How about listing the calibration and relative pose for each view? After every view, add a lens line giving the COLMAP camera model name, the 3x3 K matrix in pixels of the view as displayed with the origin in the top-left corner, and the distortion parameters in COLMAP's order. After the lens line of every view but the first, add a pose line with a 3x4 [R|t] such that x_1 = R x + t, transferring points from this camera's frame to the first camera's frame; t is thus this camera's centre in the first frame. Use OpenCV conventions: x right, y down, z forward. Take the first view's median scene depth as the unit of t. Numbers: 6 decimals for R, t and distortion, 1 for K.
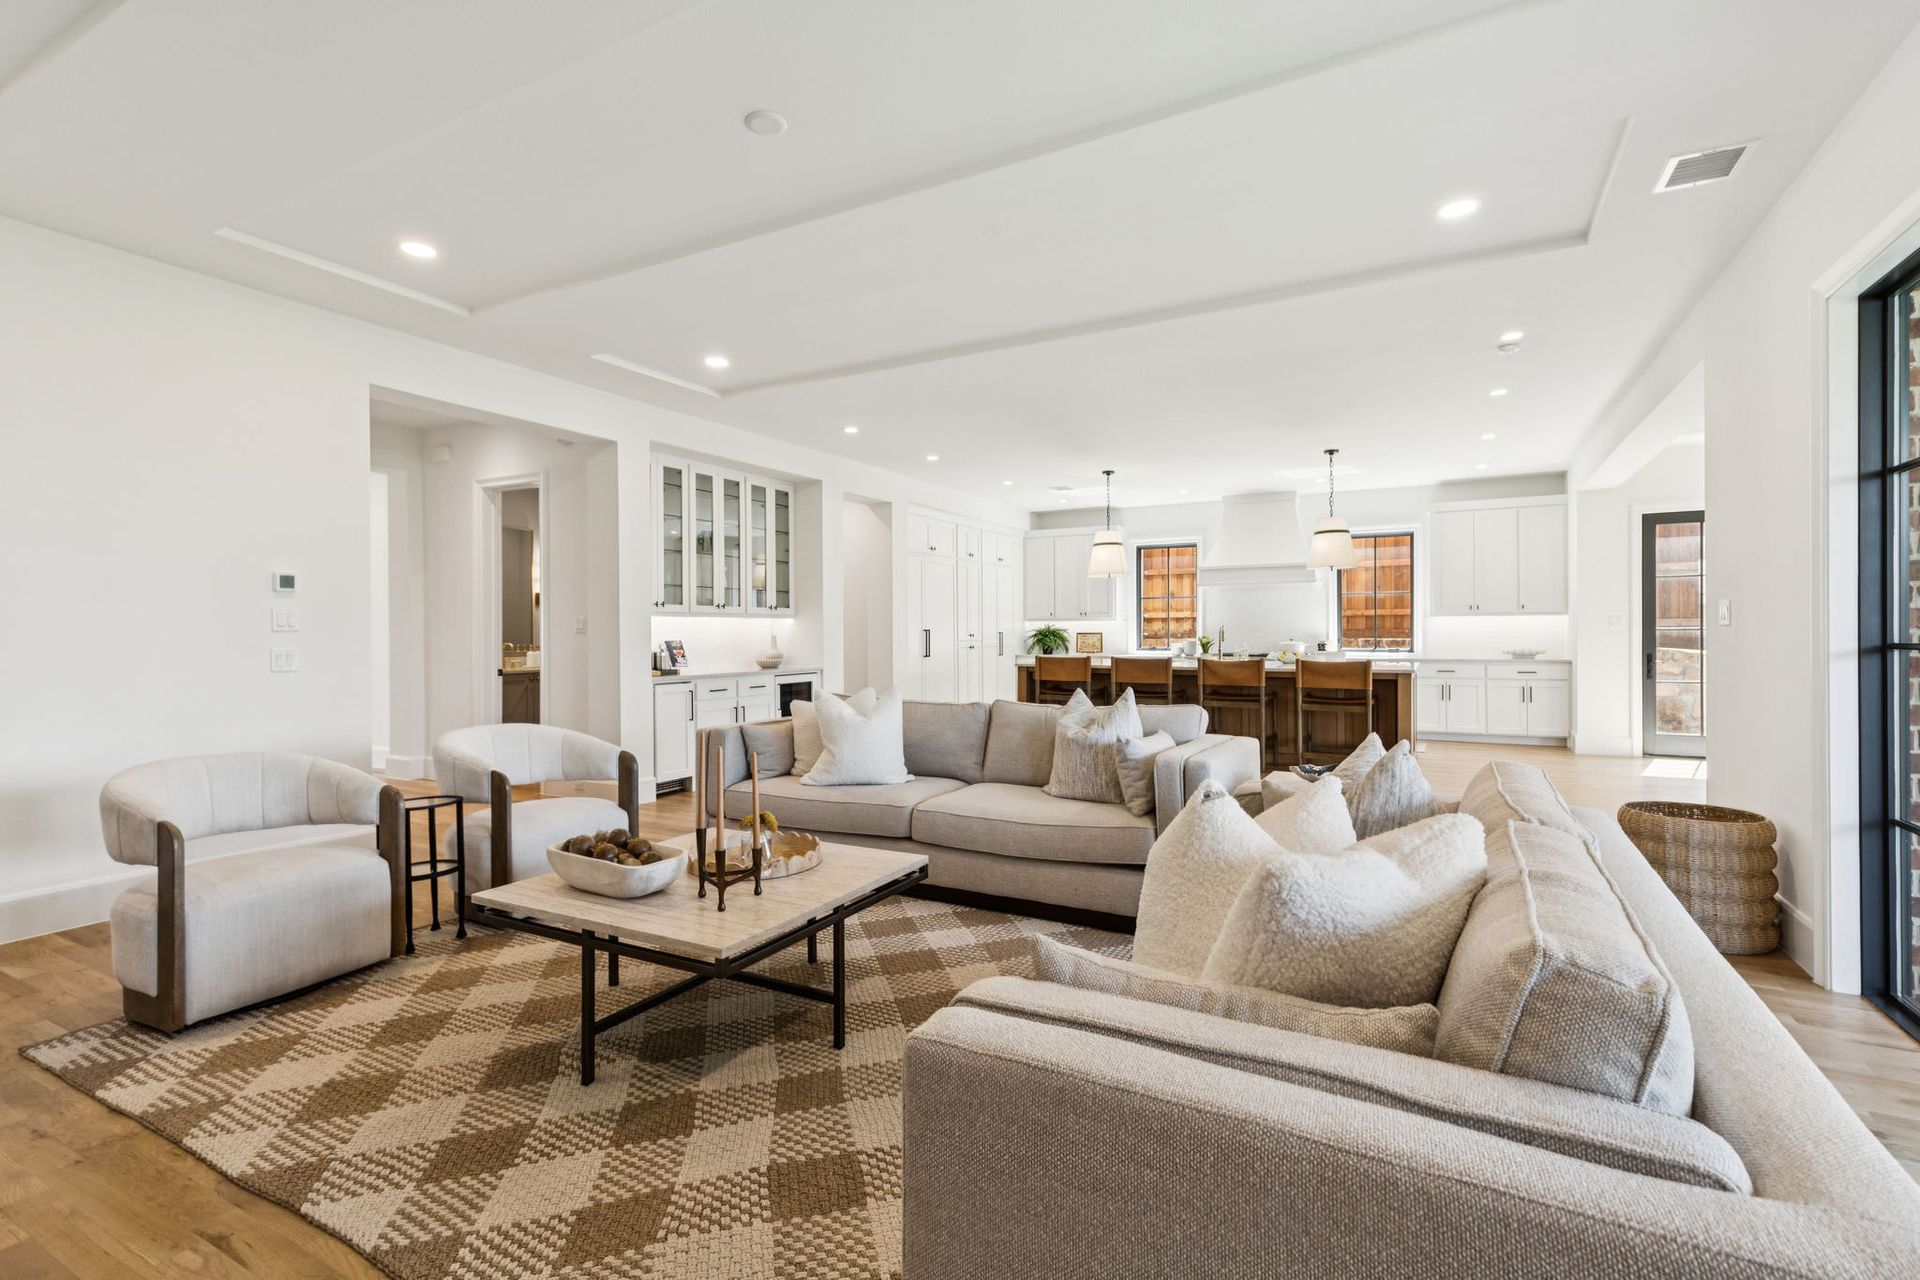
lens RADIAL K [[872.8, 0, 959.8], [0, 872.8, 632.8], [0, 0, 1]] dist [0.008731, -0.001790]
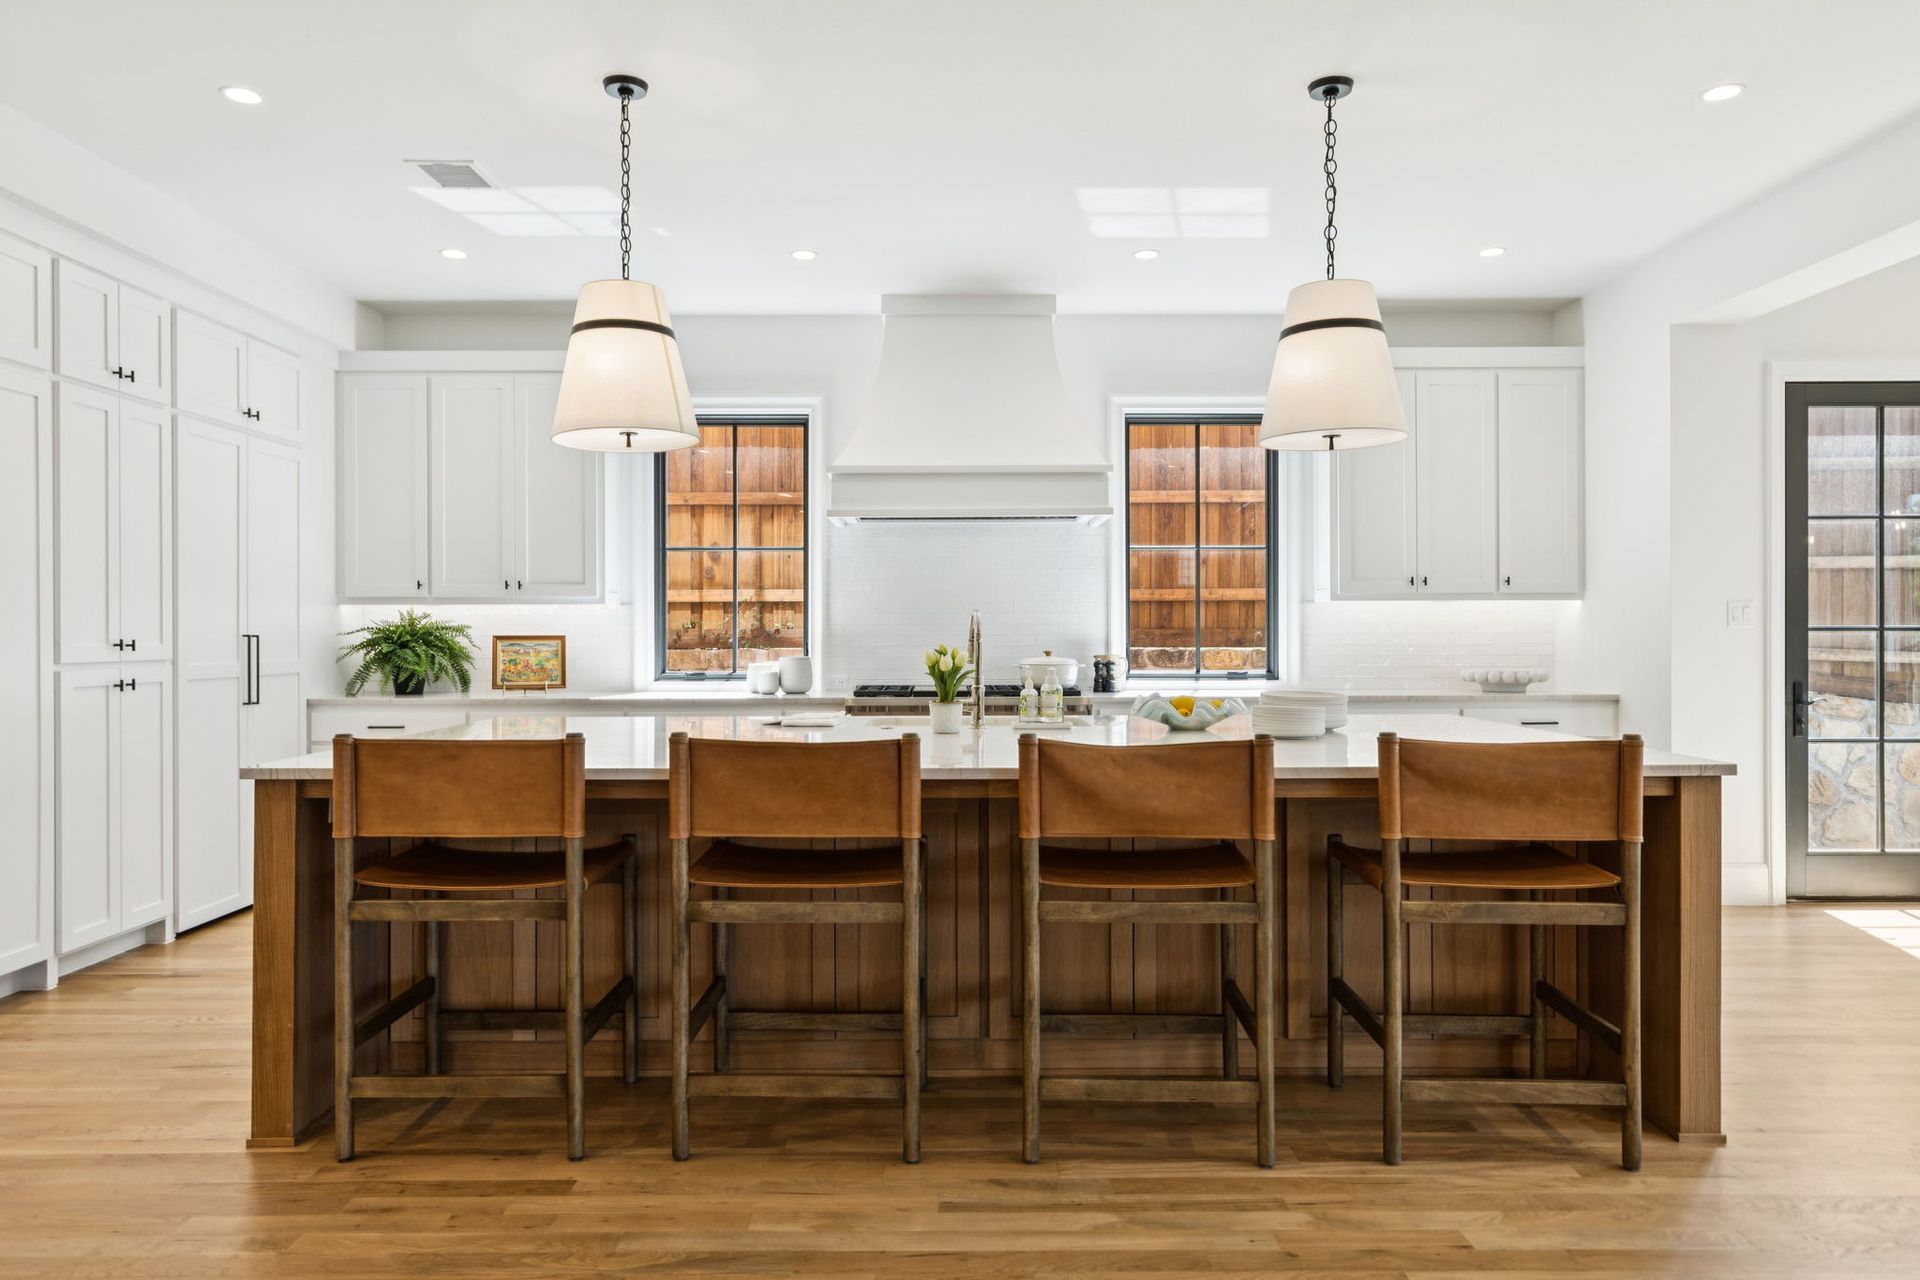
lens RADIAL K [[1268.7, 0, 954.0], [0, 1268.7, 631.8], [0, 0, 1]] dist [0.010000, 0.002552]
pose [[0.879272, 0.002060, 0.476316, 0.055569], [-0.000354, 0.999993, -0.003671, -0.000023], [-0.476320, 0.003060, 0.879267, 0.492821]]
